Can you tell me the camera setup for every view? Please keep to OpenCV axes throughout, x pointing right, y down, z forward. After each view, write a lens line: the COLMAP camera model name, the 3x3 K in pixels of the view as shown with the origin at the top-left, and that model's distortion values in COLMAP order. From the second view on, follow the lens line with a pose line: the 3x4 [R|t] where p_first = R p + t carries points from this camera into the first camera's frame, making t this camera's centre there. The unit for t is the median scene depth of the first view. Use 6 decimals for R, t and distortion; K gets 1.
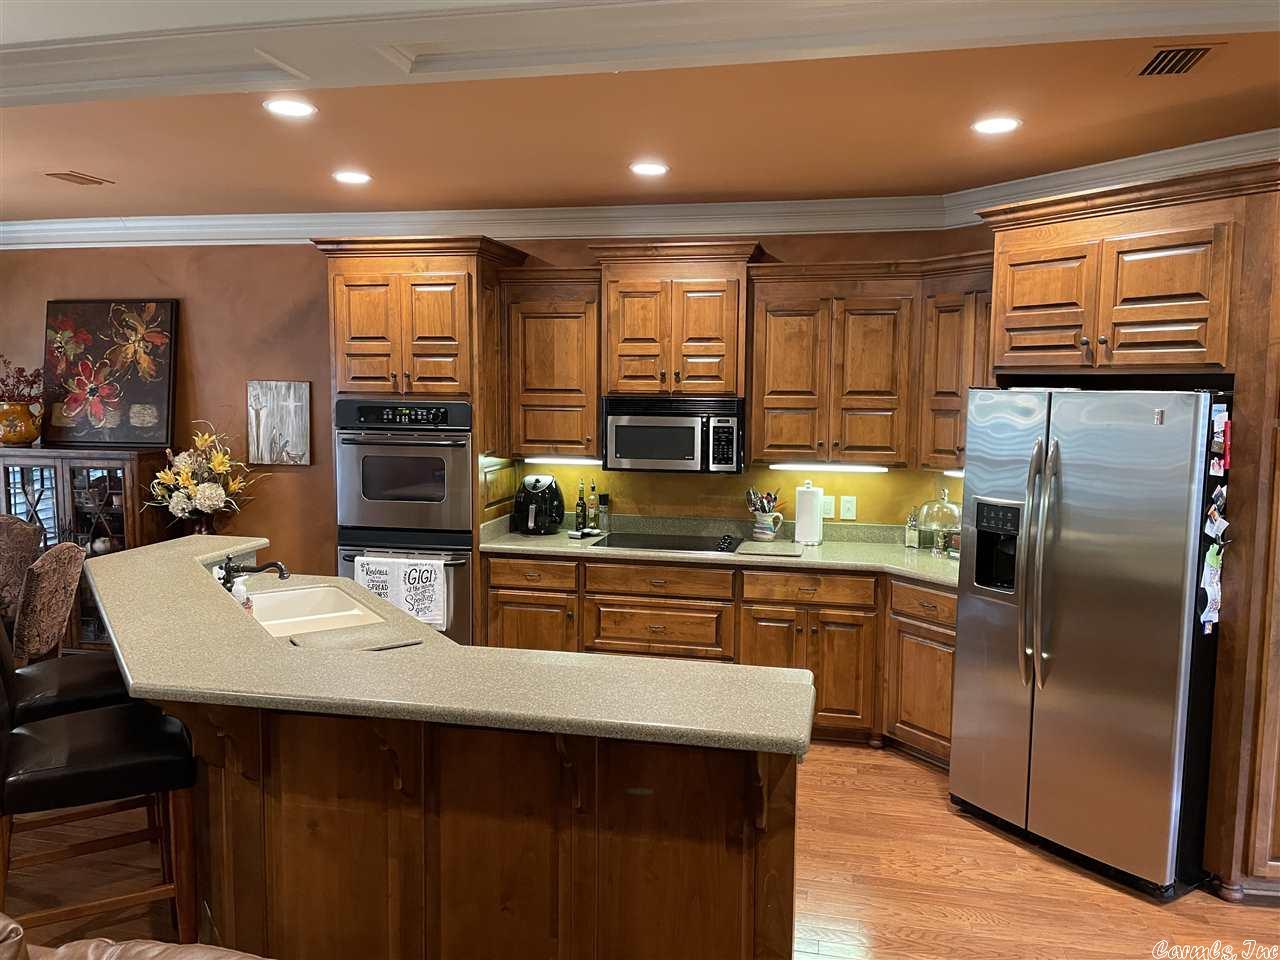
lens RADIAL K [[962.1, 0, 636.2], [0, 962.1, 467.7], [0, 0, 1]] dist [0.092656, -0.111325]
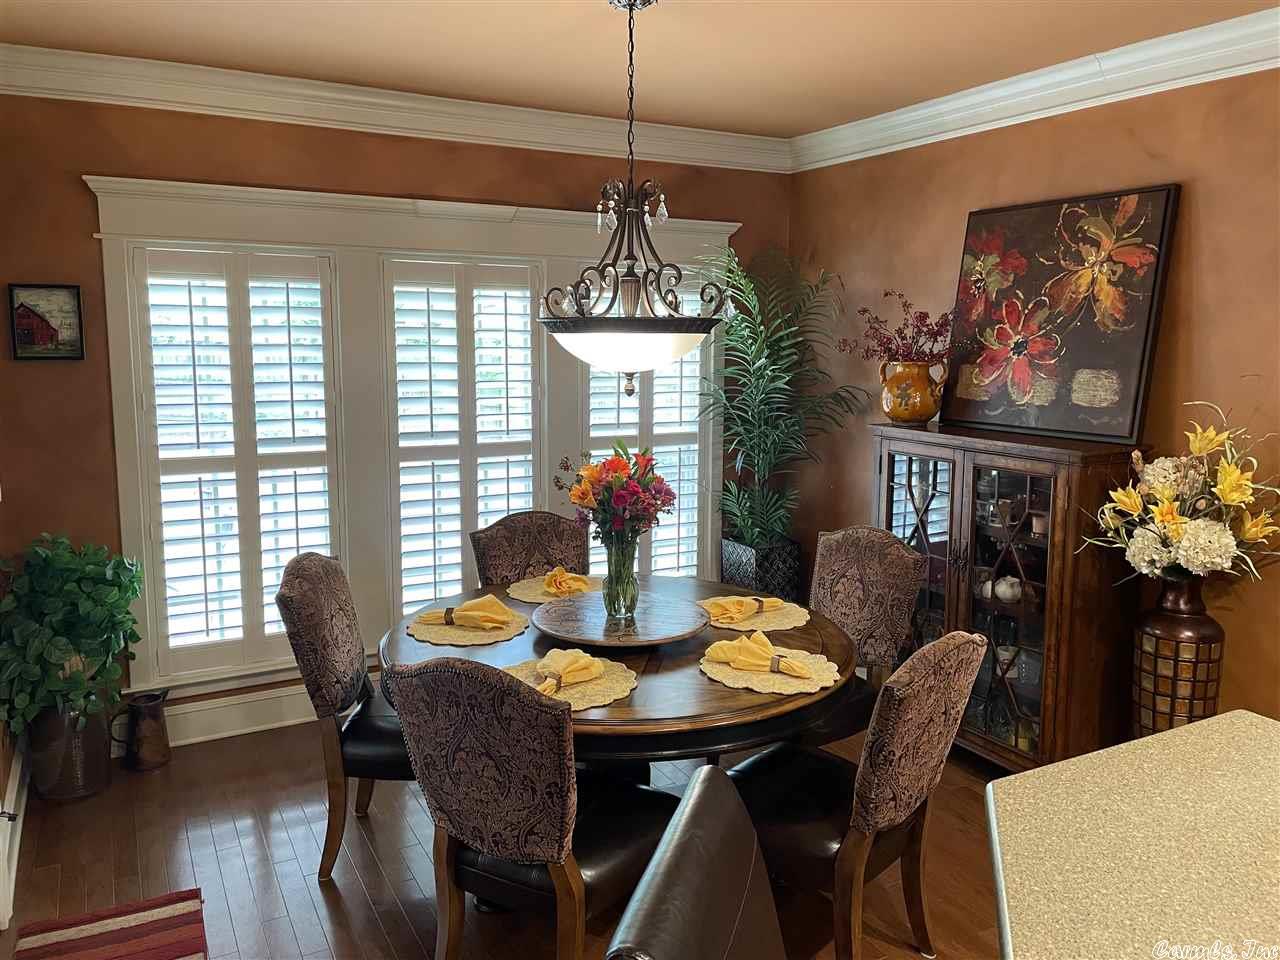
lens RADIAL K [[962.1, 0, 636.2], [0, 962.1, 467.7], [0, 0, 1]] dist [0.092656, -0.111325]
pose [[0.651385, 0.104376, -0.751534, -0.273571], [-0.068089, 0.994538, 0.079110, -0.039074], [0.755686, -0.000360, 0.654933, 0.466550]]
